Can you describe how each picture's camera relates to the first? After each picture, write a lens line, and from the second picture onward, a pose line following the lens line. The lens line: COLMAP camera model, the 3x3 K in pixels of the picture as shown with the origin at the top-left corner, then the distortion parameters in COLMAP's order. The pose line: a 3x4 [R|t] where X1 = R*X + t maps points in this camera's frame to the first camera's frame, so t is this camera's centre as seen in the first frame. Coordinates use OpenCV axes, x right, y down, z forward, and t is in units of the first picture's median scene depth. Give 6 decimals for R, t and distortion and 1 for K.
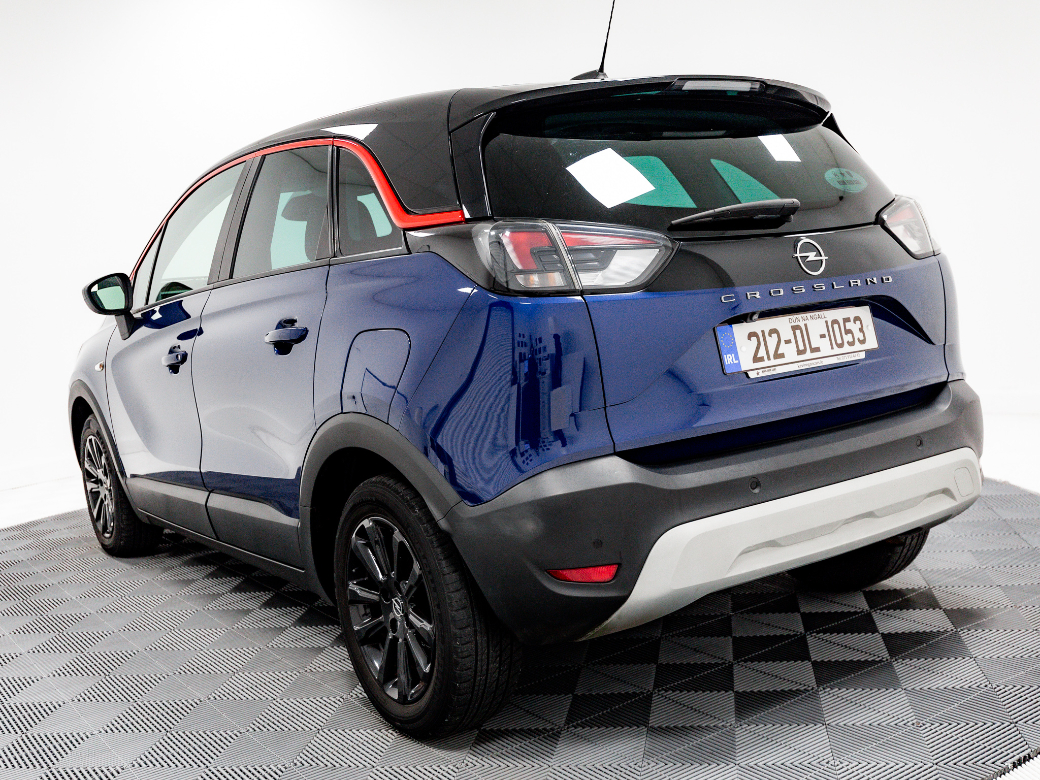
lens RADIAL K [[1175.5, 0, 520.0], [0, 1175.5, 390.0], [0, 0, 1]] dist [0.001164, 0.002672]
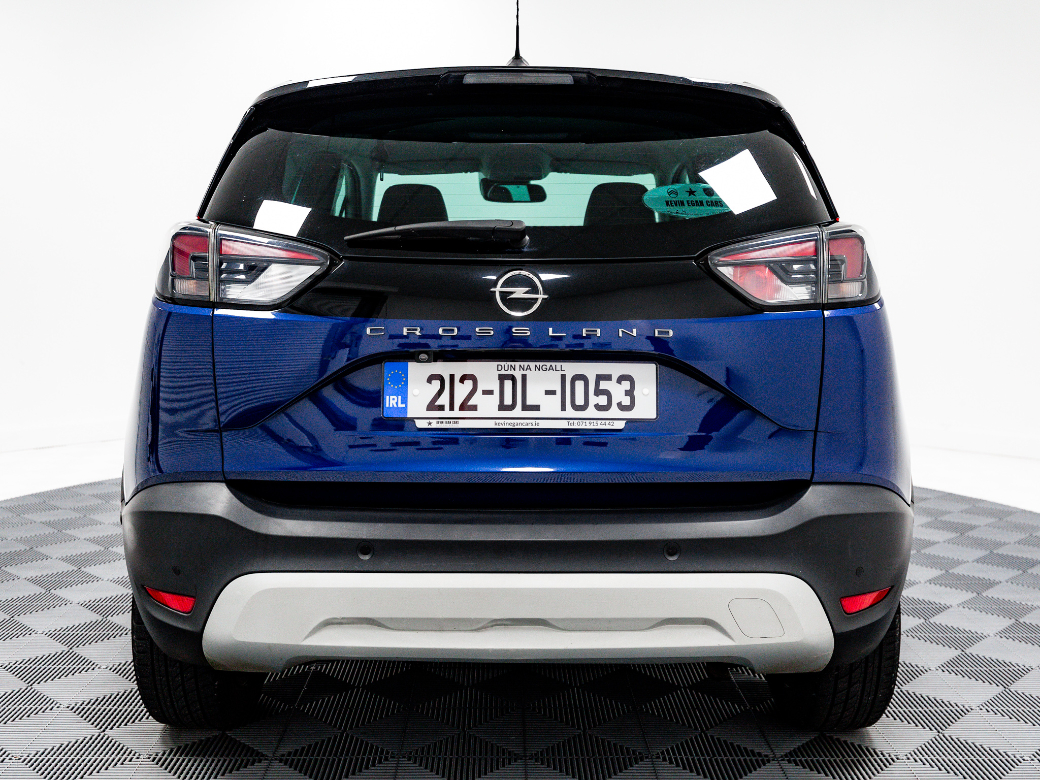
lens RADIAL K [[993.4, 0, 521.5], [0, 993.4, 407.6], [0, 0, 1]] dist [0.005527, 0.014332]
pose [[0.819355, 0.168057, -0.548101, 0.625078], [-0.136928, 0.985765, 0.097559, -0.100803], [0.556694, -0.004885, 0.830703, 0.425932]]
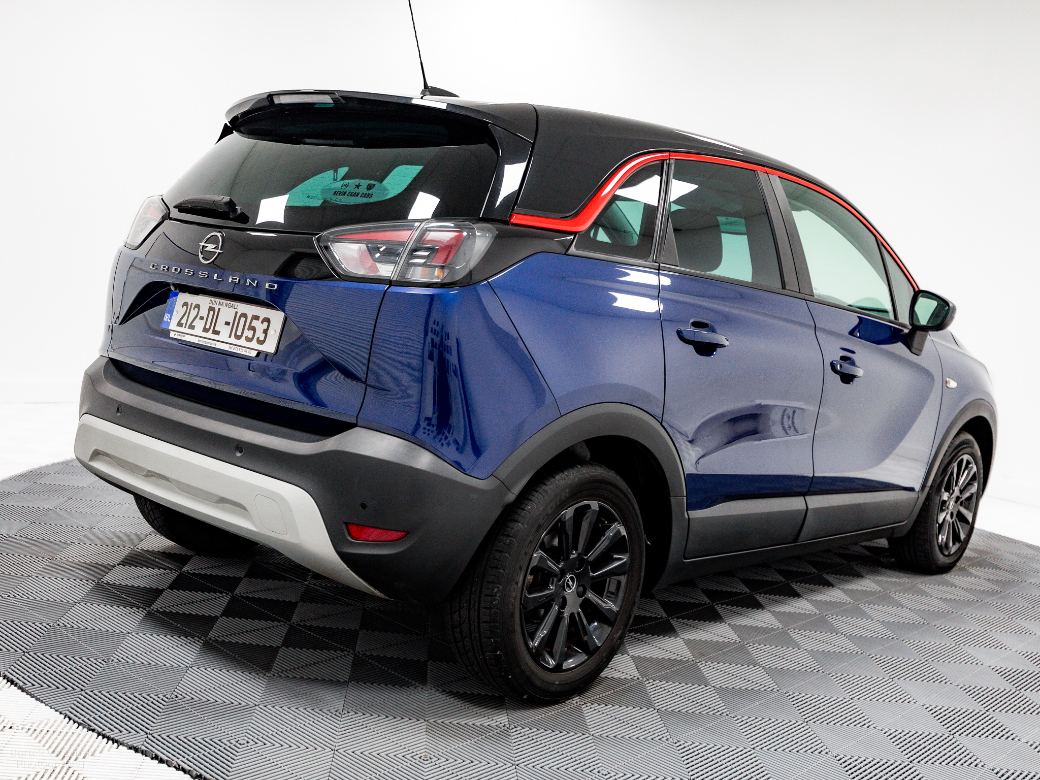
lens RADIAL K [[1175.5, 0, 520.0], [0, 1175.5, 390.0], [0, 0, 1]] dist [0.001164, 0.002672]
pose [[0.209986, 0.209871, -0.954914, 1.395121], [-0.245055, 0.956811, 0.156400, -0.228129], [0.946495, 0.201165, 0.252347, 1.006023]]
